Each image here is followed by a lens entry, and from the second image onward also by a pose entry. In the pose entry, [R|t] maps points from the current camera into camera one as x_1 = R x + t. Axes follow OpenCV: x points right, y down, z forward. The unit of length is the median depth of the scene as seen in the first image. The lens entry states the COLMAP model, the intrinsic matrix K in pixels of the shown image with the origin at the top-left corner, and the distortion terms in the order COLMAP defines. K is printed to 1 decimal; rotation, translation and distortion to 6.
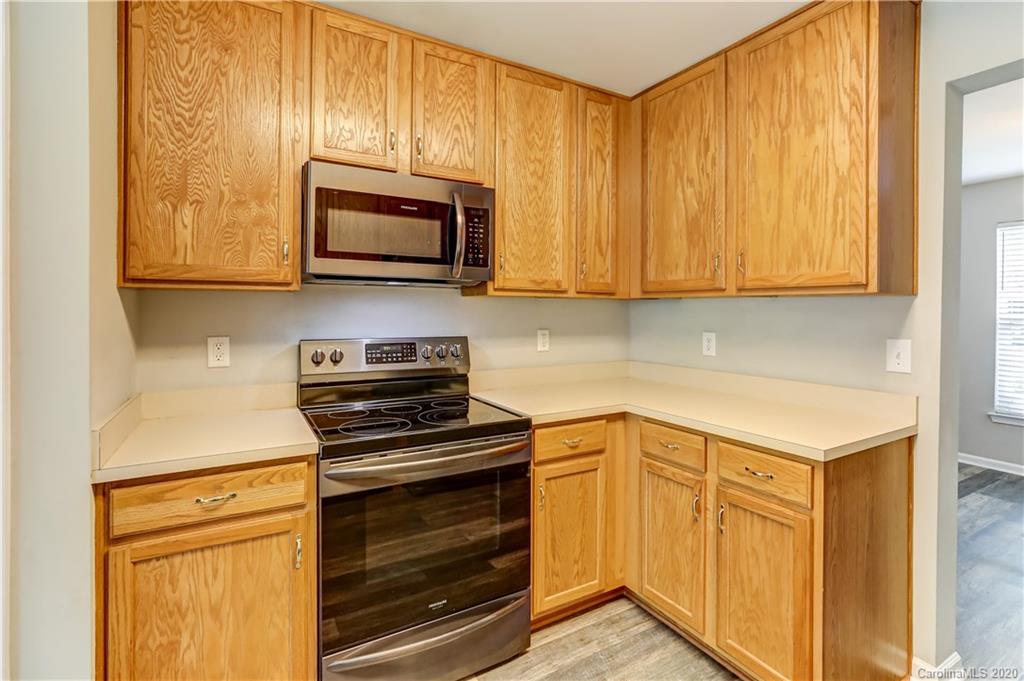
lens RADIAL K [[475.9, 0, 521.0], [0, 475.9, 307.4], [0, 0, 1]] dist [-0.027169, 0.009187]
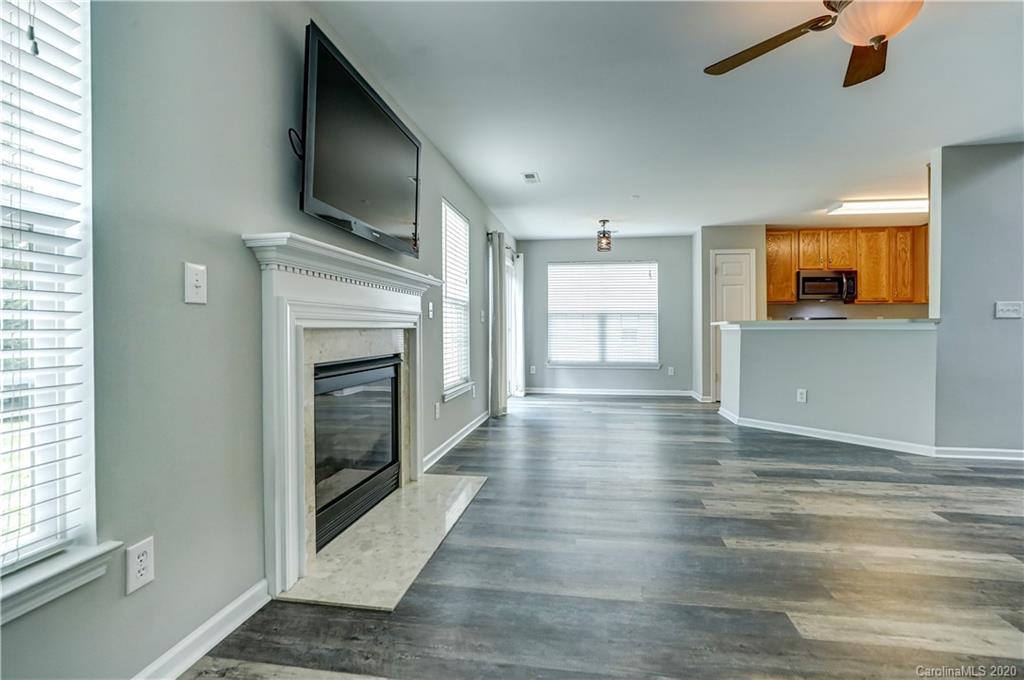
lens RADIAL K [[475.9, 0, 512.1], [0, 475.9, 326.9], [0, 0, 1]] dist [-0.027169, 0.009187]
pose [[0.768965, -0.007564, -0.639247, 0.187802], [0.000754, 0.999940, -0.010926, 0.174815], [0.639291, 0.007920, 0.768924, -3.058253]]
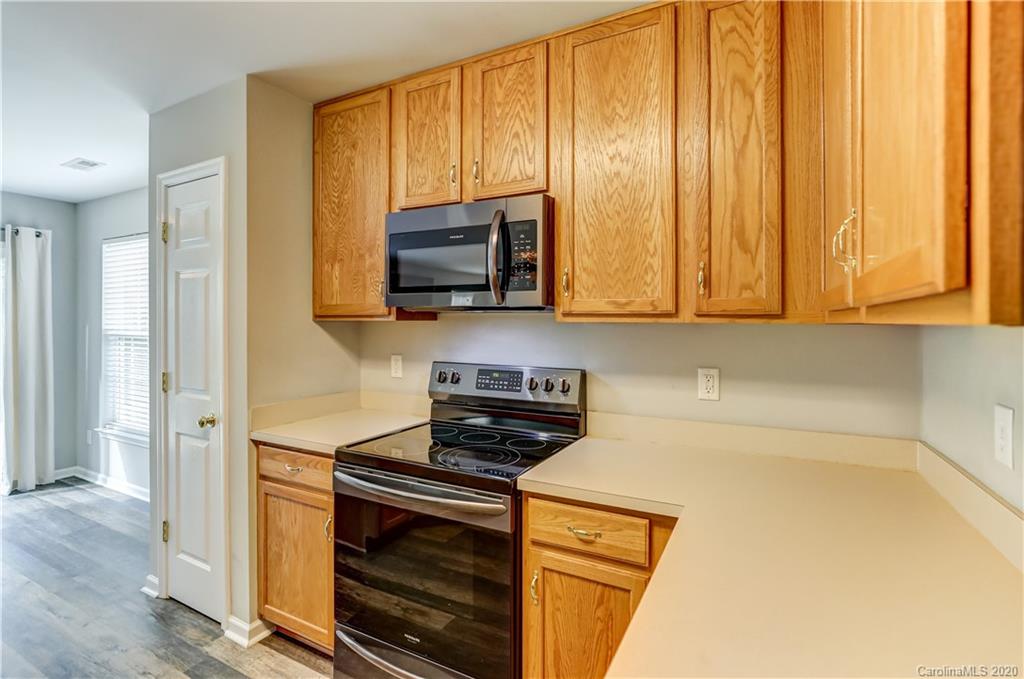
lens RADIAL K [[475.9, 0, 517.9], [0, 475.9, 320.2], [0, 0, 1]] dist [-0.027169, 0.009187]
pose [[0.537781, -0.005625, -0.843066, 0.636937], [0.002458, 0.999984, -0.005104, -0.026850], [0.843081, 0.000673, 0.537787, 0.535611]]
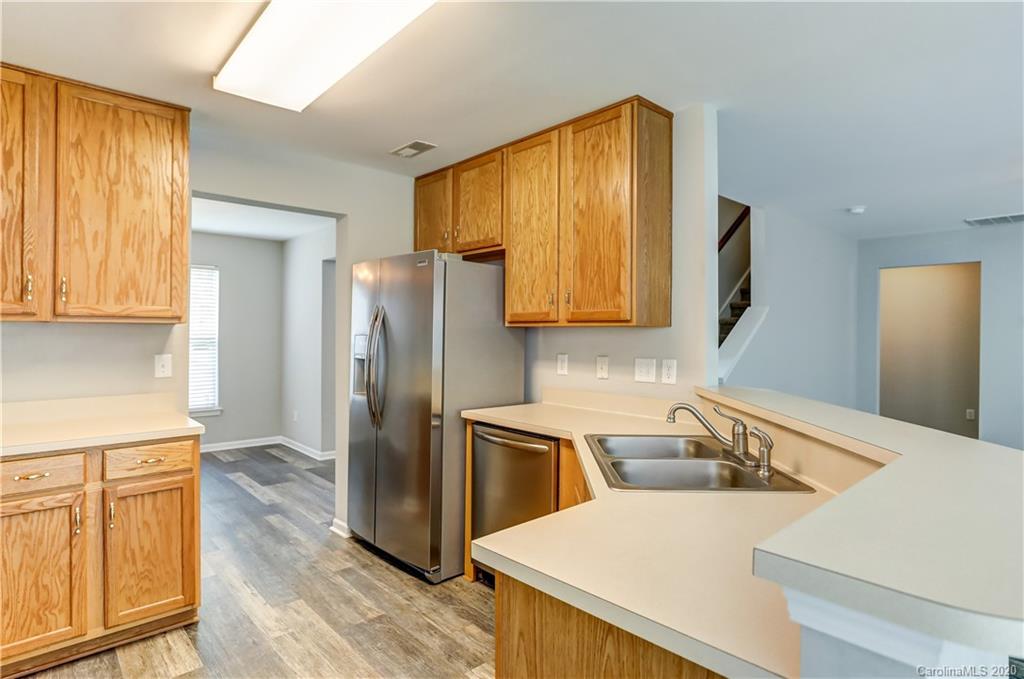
lens RADIAL K [[543.6, 0, 513.0], [0, 543.6, 335.0], [0, 0, 1]] dist [-0.013840, -0.000406]
pose [[-0.205133, -0.007987, 0.978702, -0.914305], [-0.007686, 0.999949, 0.006550, -0.010692], [-0.978704, -0.006179, -0.205183, 0.260307]]
